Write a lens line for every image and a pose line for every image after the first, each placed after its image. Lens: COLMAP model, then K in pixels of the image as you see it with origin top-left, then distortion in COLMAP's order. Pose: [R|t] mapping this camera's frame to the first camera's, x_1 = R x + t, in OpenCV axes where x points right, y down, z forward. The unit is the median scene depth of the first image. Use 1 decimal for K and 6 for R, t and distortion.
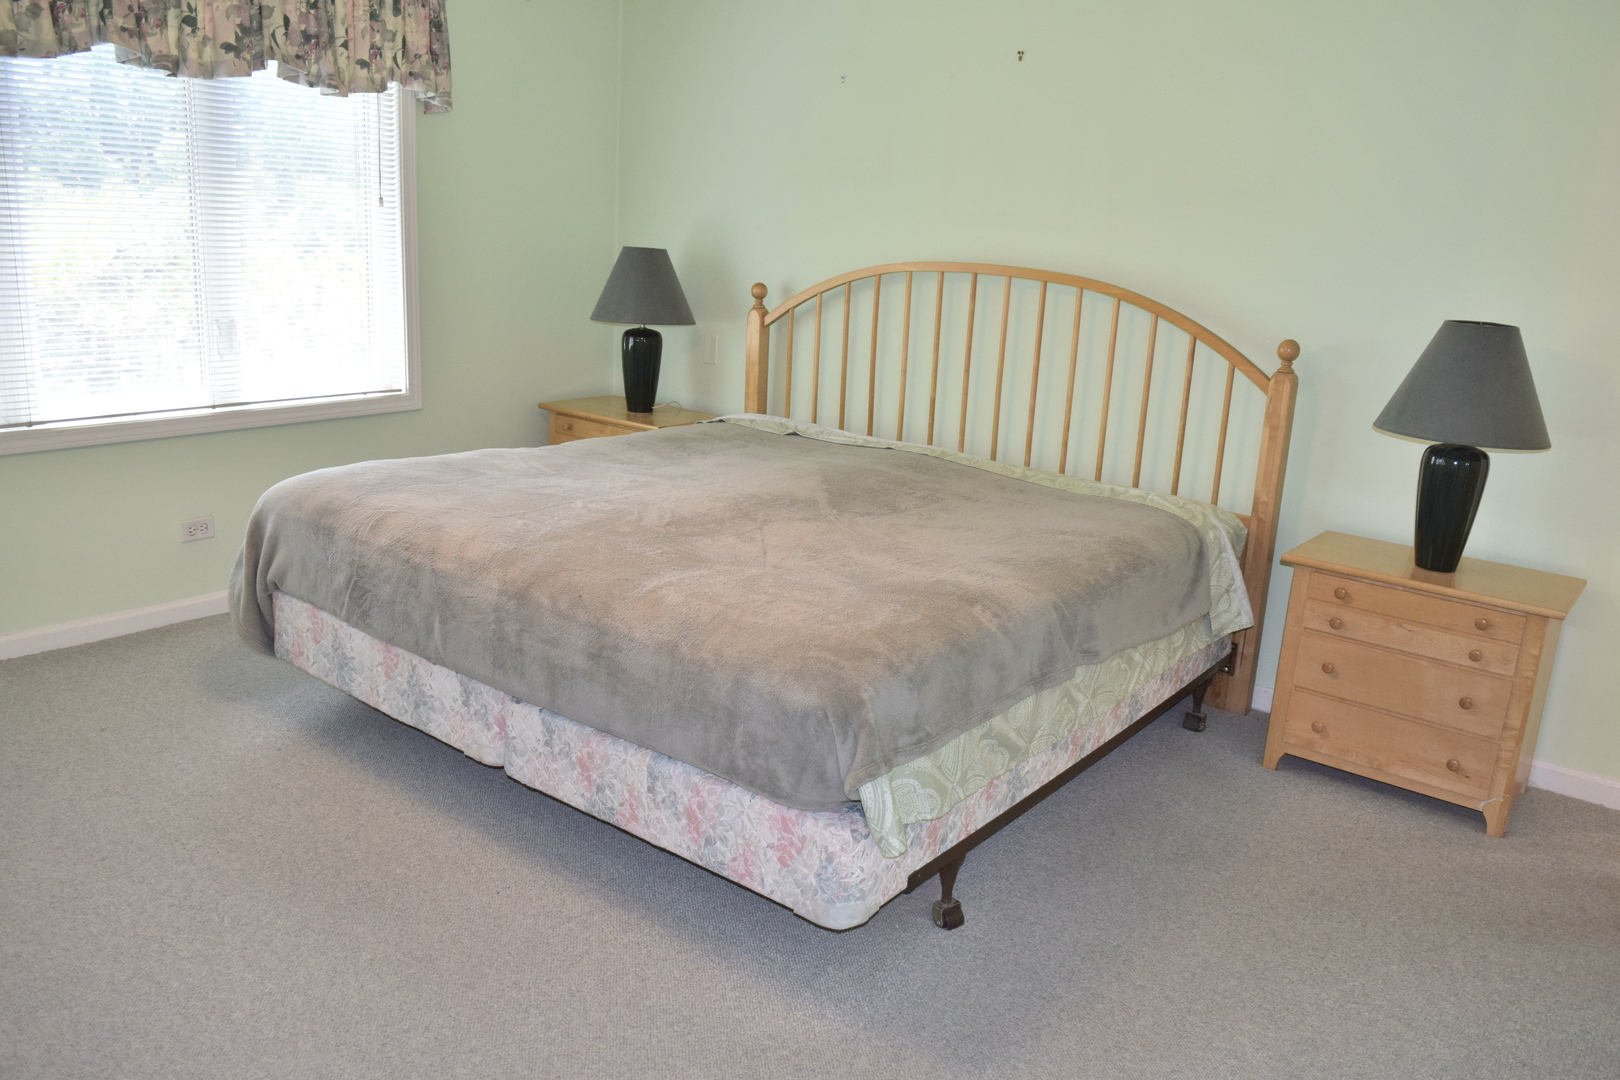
lens RADIAL K [[1254.8, 0, 808.6], [0, 1254.8, 537.4], [0, 0, 1]] dist [-0.020283, 0.011286]
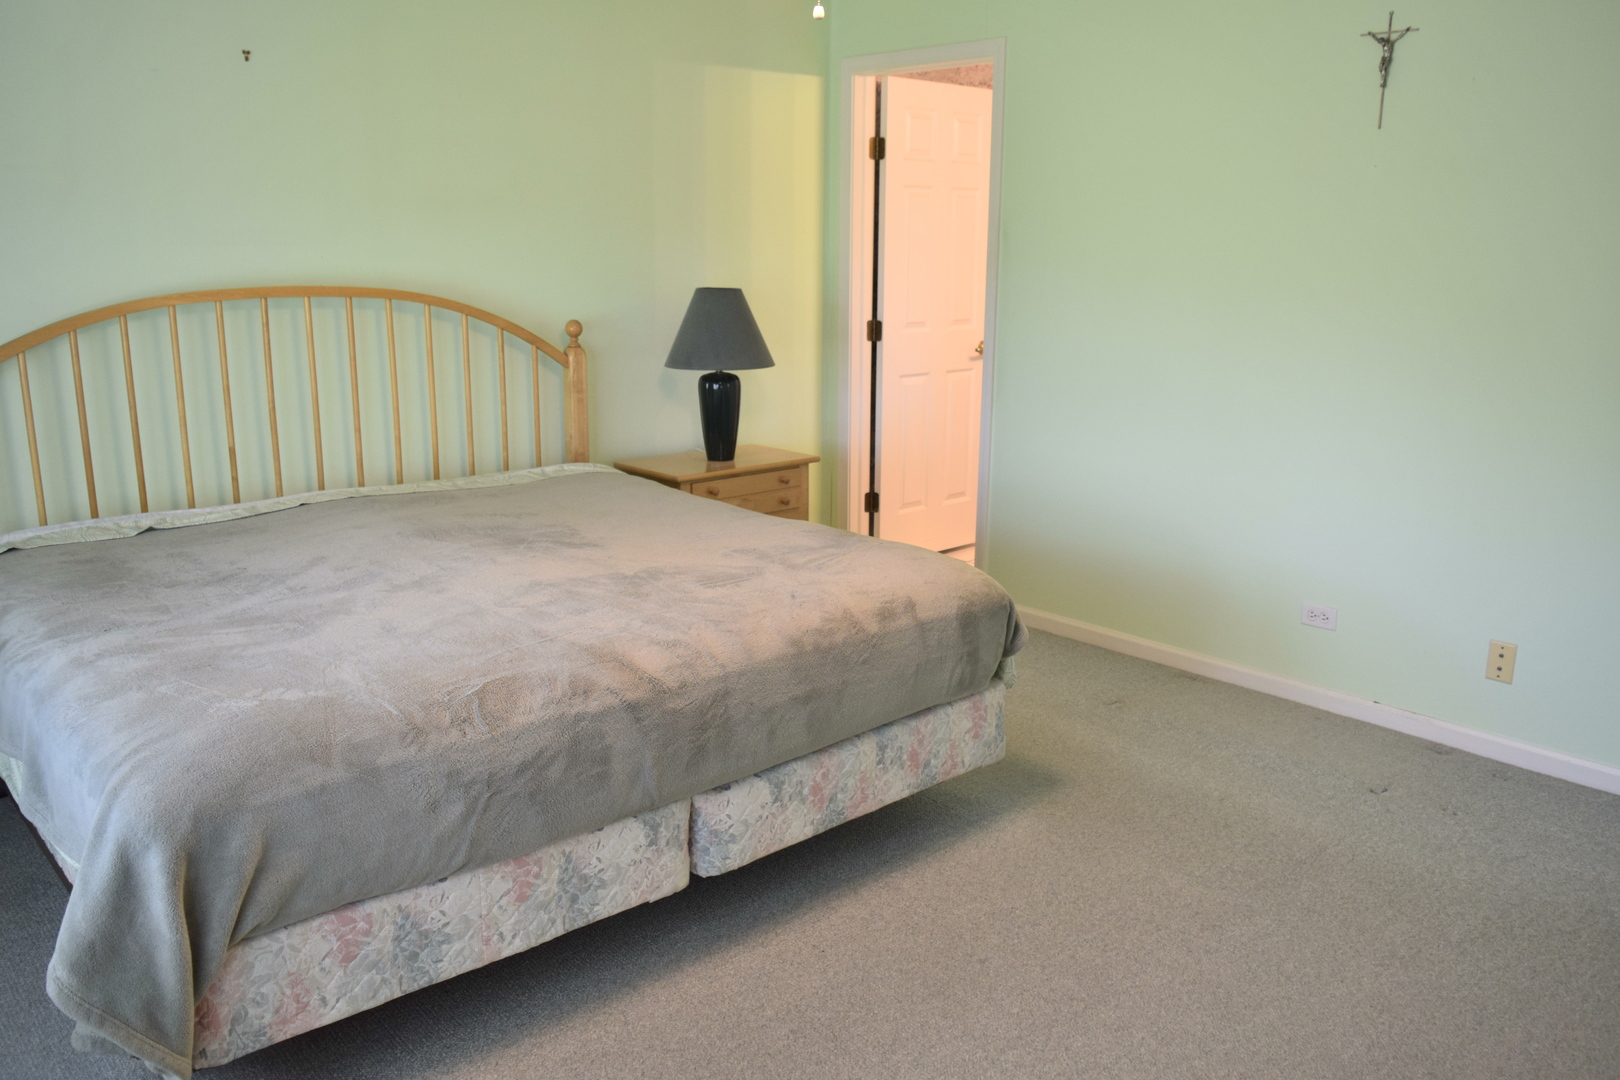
lens RADIAL K [[1254.8, 0, 808.6], [0, 1254.8, 537.4], [0, 0, 1]] dist [-0.020283, 0.011286]
pose [[0.182198, -0.284281, 0.941270, -0.925418], [0.251849, 0.938851, 0.234800, -0.218569], [-0.950461, 0.194278, 0.242653, 0.603386]]
